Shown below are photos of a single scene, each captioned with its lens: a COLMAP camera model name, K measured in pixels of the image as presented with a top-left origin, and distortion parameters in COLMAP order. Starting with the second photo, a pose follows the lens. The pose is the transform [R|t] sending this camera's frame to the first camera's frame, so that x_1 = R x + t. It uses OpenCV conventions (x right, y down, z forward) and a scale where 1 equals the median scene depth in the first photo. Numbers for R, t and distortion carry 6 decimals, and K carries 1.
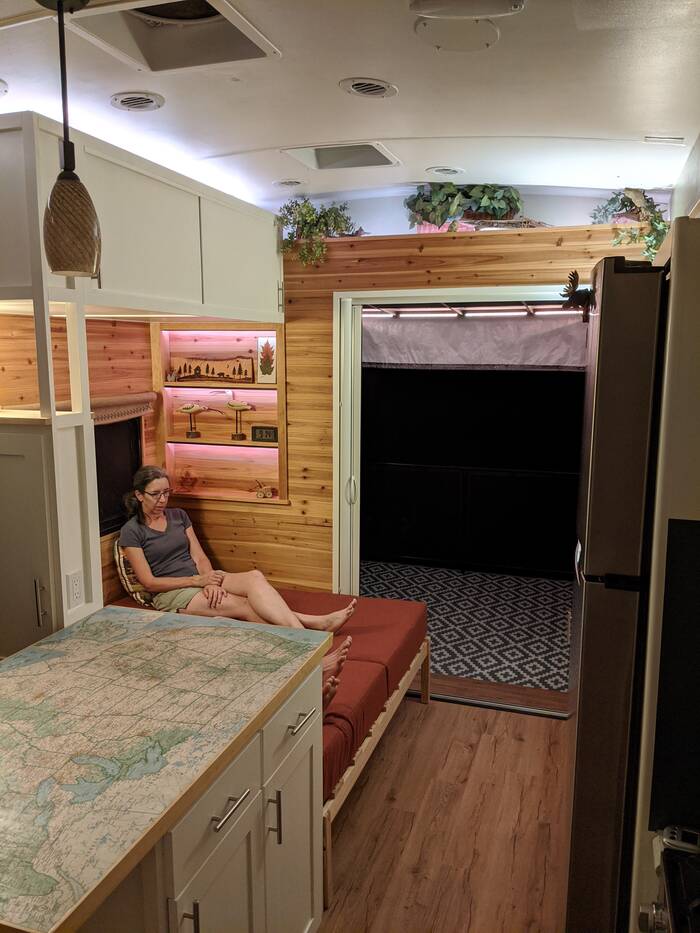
lens RADIAL K [[744.7, 0, 354.5], [0, 744.7, 468.3], [0, 0, 1]] dist [0.029664, -0.062708]
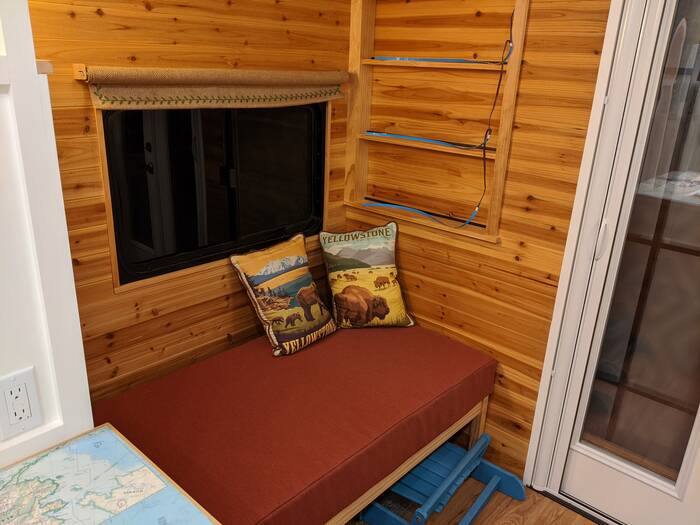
lens RADIAL K [[558.7, 0, 347.5], [0, 558.7, 264.1], [0, 0, 1]] dist [0.029664, -0.062708]
pose [[0.911380, 0.173032, -0.373426, -0.029892], [-0.103005, 0.974349, 0.200086, -0.043990], [0.398469, -0.143890, 0.905825, 0.823277]]
